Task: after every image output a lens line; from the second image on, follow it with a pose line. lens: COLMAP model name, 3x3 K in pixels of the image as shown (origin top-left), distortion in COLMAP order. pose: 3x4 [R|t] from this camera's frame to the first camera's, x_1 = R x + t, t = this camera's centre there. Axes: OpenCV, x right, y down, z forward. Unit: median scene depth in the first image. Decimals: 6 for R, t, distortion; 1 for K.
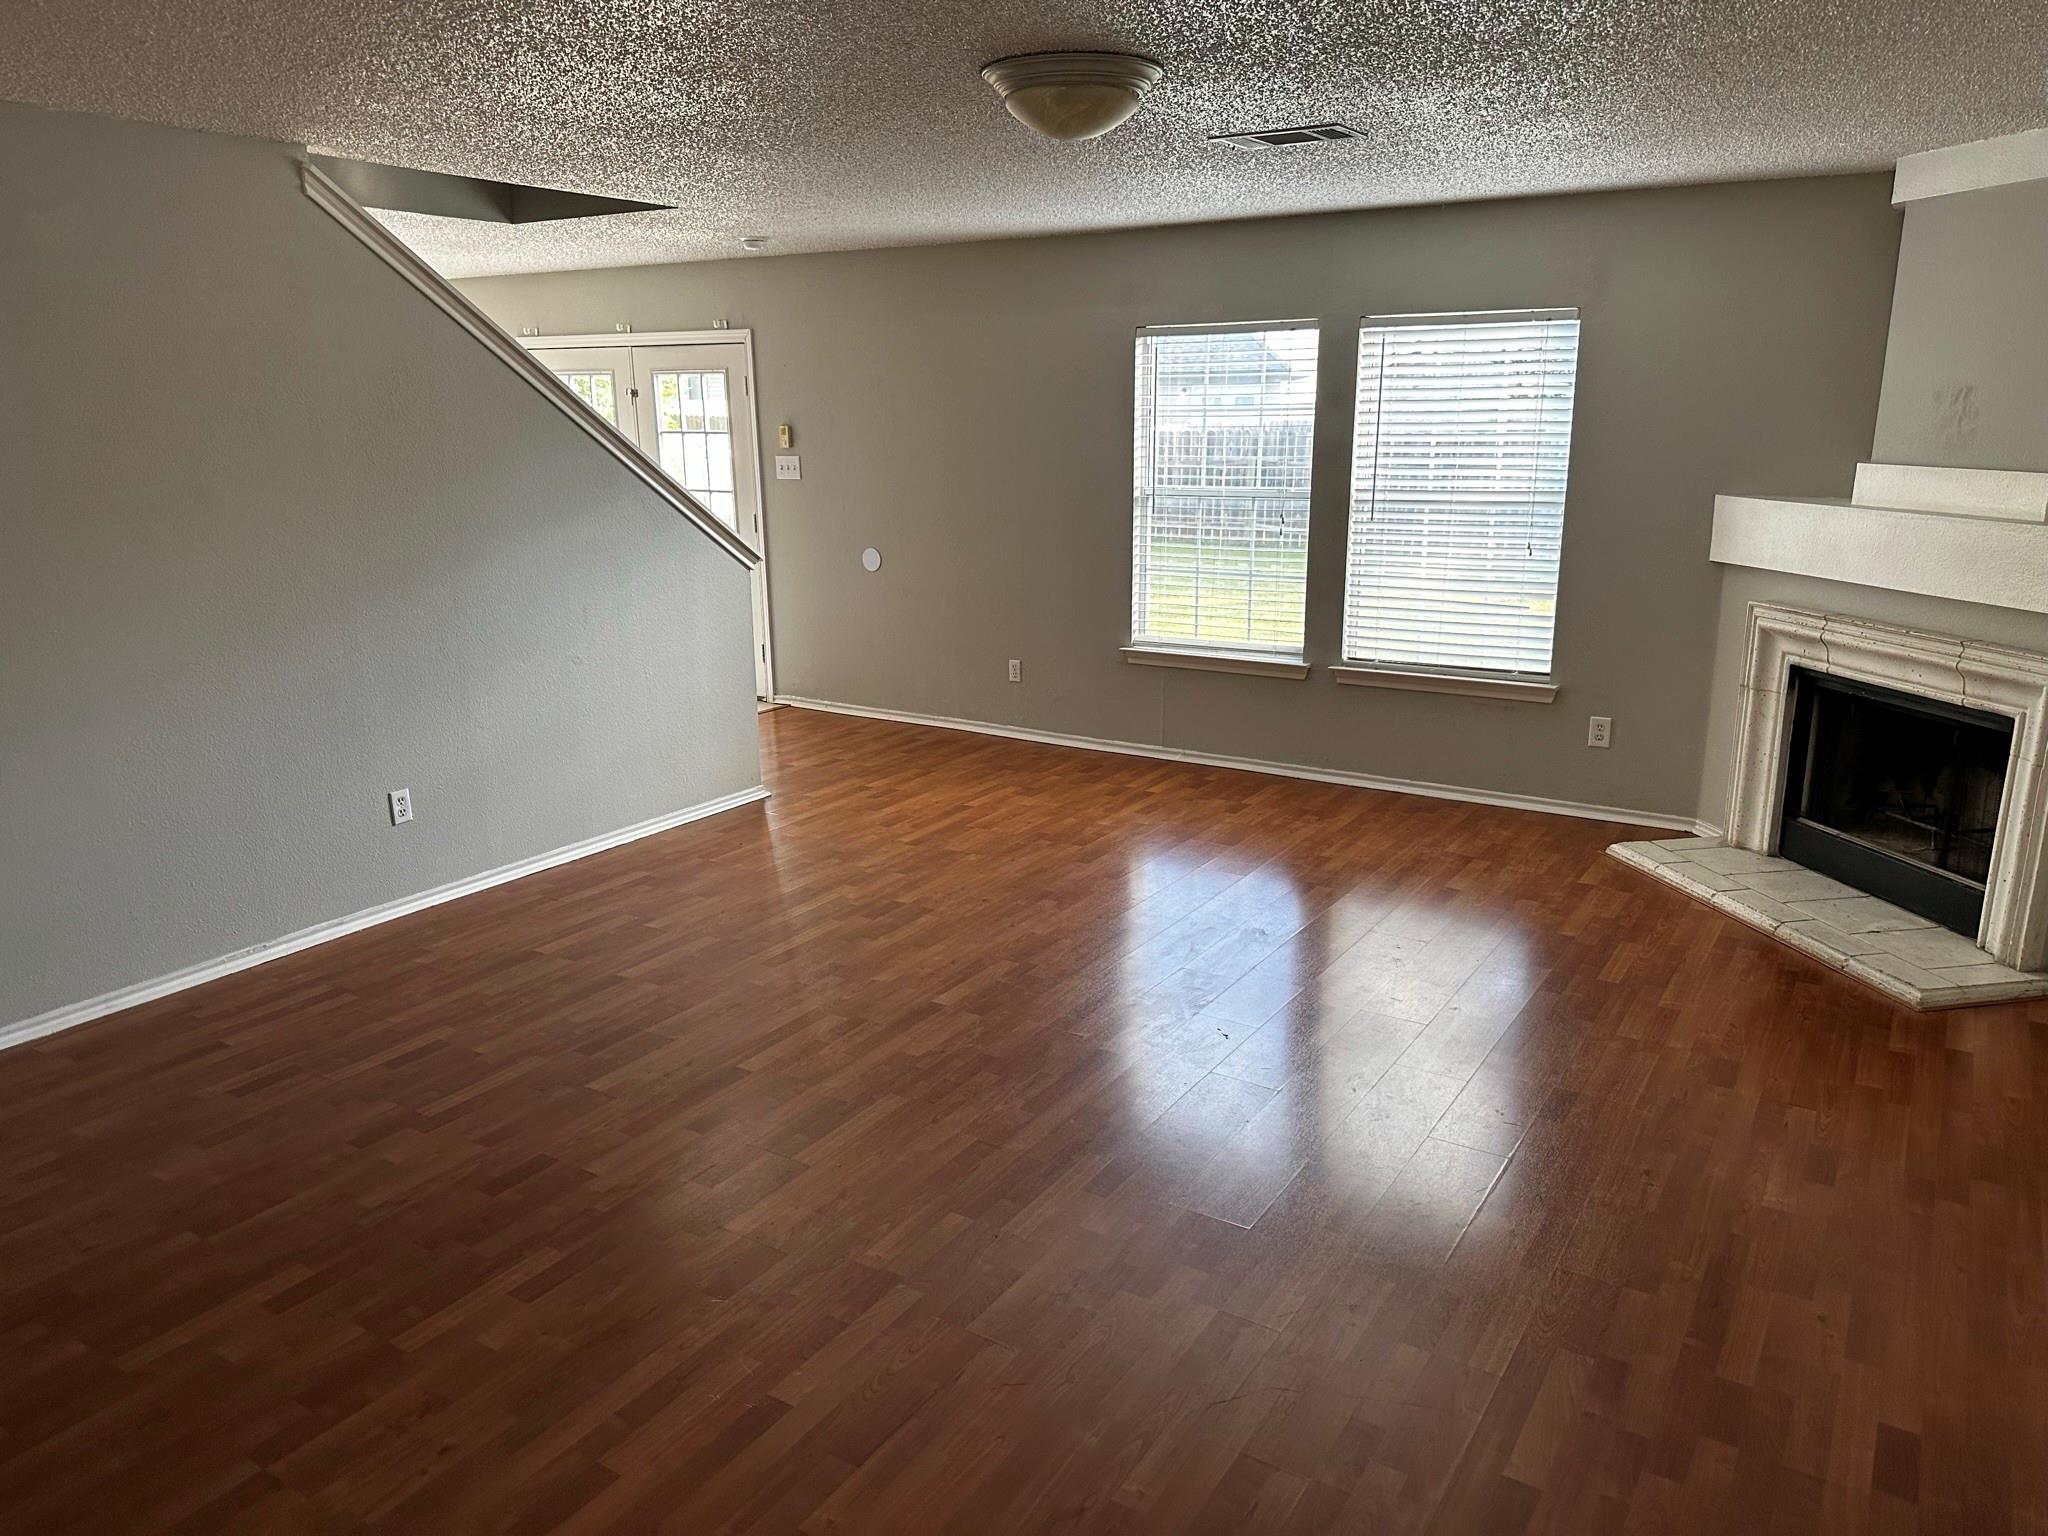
lens RADIAL K [[1435.2, 0, 1034.8], [0, 1435.2, 763.3], [0, 0, 1]] dist [0.030819, -0.043242]
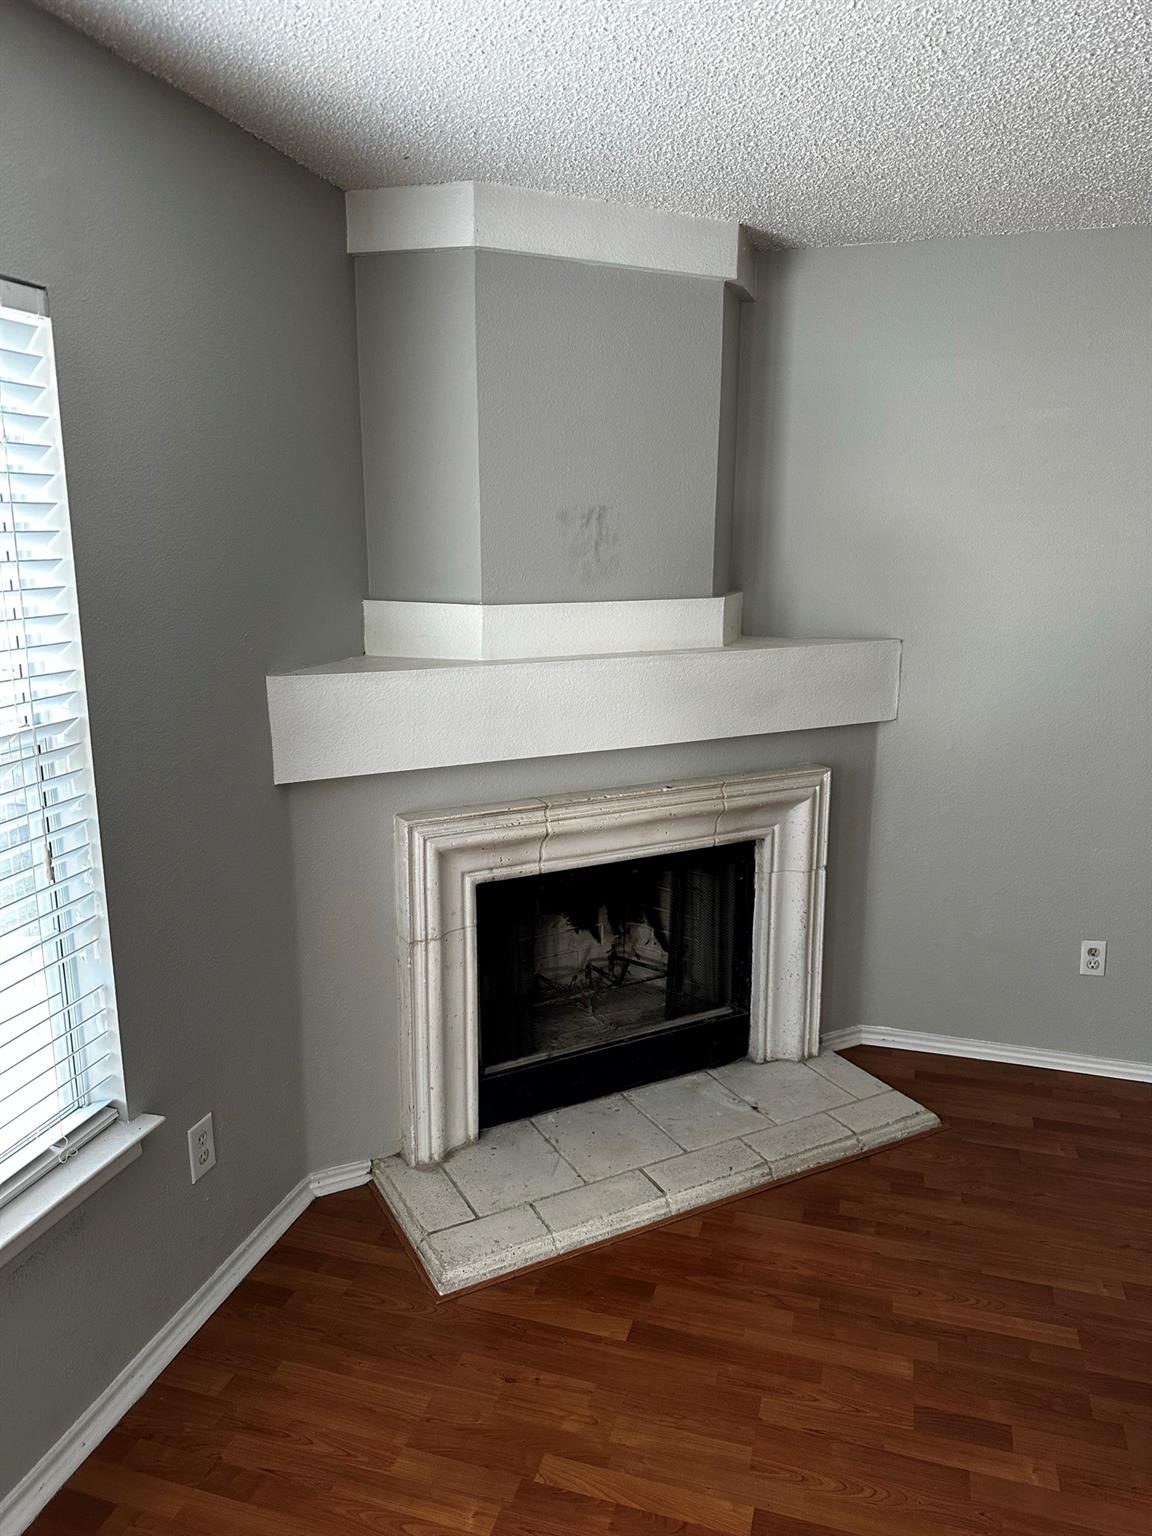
lens RADIAL K [[1076.4, 0, 569.5], [0, 1076.4, 752.8], [0, 0, 1]] dist [0.030819, -0.043242]
pose [[-0.269575, -0.184750, 0.945091, 0.016752], [0.234293, 0.939350, 0.250457, -0.252647], [-0.934043, 0.288945, -0.209939, 1.045376]]
